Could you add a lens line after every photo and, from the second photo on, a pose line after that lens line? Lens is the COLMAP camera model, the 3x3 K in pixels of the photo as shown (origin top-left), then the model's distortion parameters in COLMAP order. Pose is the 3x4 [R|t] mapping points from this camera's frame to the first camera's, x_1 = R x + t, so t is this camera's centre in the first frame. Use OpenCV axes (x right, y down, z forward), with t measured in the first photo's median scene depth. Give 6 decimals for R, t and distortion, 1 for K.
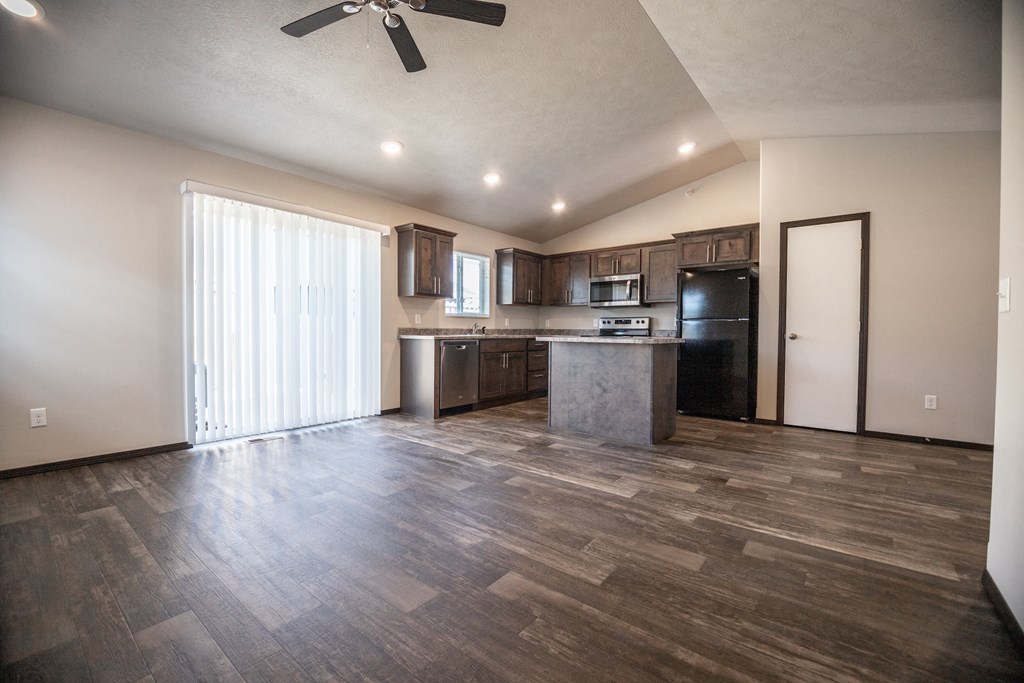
lens RADIAL K [[444.6, 0, 517.2], [0, 444.6, 343.1], [0, 0, 1]] dist [-0.016314, -0.000327]
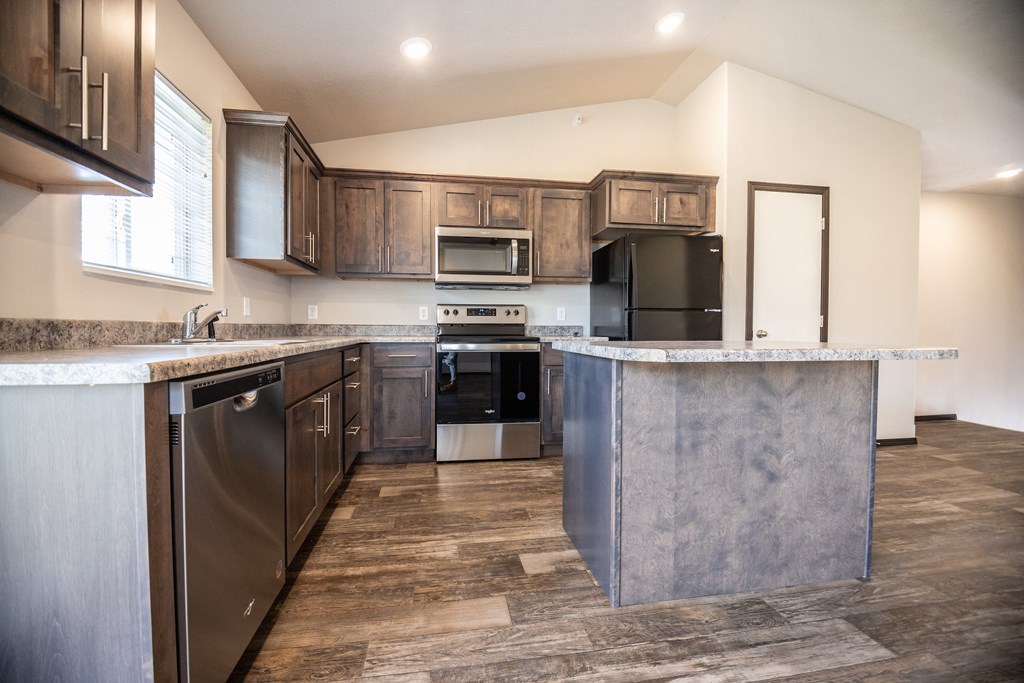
lens RADIAL K [[444.6, 0, 484.1], [0, 444.6, 320.3], [0, 0, 1]] dist [-0.016314, -0.000327]
pose [[0.663062, 0.006169, 0.748539, -0.238001], [0.024964, 0.999228, -0.030348, -0.025601], [-0.748148, 0.038809, 0.662396, 0.795535]]
